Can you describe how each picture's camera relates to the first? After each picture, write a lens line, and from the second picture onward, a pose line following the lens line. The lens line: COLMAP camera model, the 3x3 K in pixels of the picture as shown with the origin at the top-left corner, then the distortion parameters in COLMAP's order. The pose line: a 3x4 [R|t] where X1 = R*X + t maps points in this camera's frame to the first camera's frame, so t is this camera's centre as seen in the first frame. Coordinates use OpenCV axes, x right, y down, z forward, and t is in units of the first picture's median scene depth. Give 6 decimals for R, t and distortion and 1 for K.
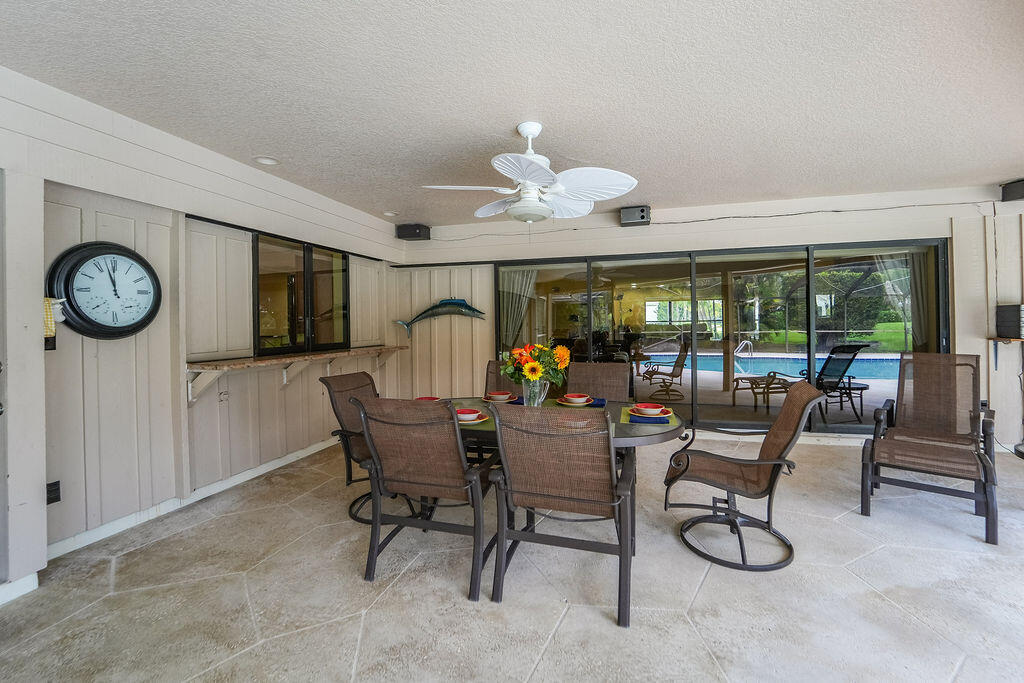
lens RADIAL K [[414.4, 0, 515.4], [0, 414.4, 333.1], [0, 0, 1]] dist [-0.009308, 0.002696]
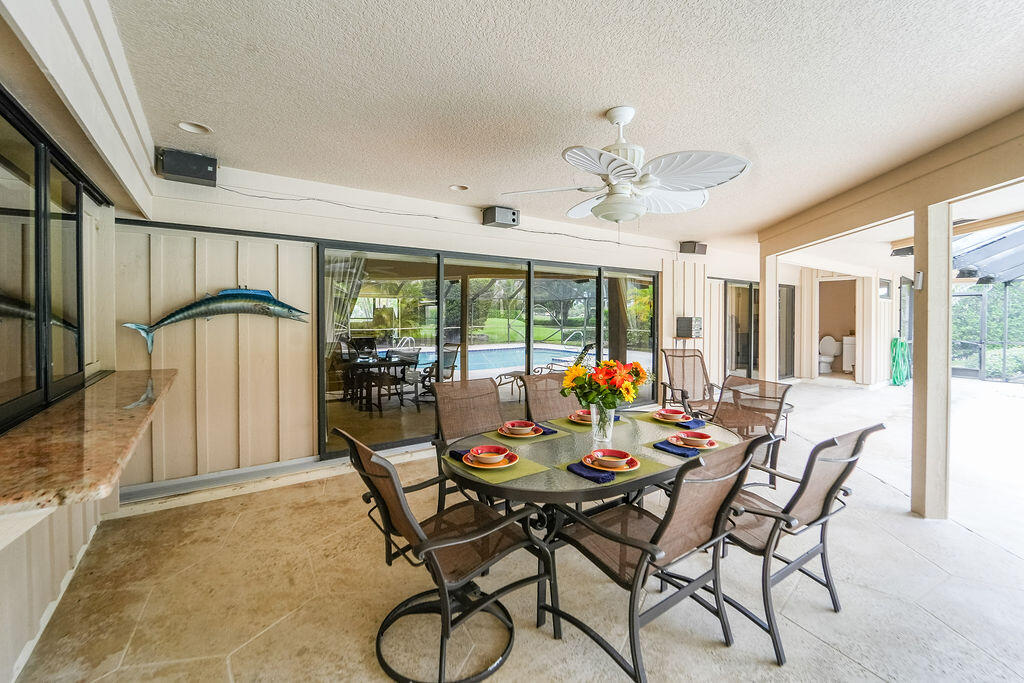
lens RADIAL K [[434.3, 0, 511.9], [0, 434.3, 333.2], [0, 0, 1]] dist [-0.002476, -0.000179]
pose [[0.654524, -0.015390, 0.755885, -0.384120], [0.006244, 0.999869, 0.014950, -0.022724], [-0.756016, -0.005066, 0.654534, 0.266166]]
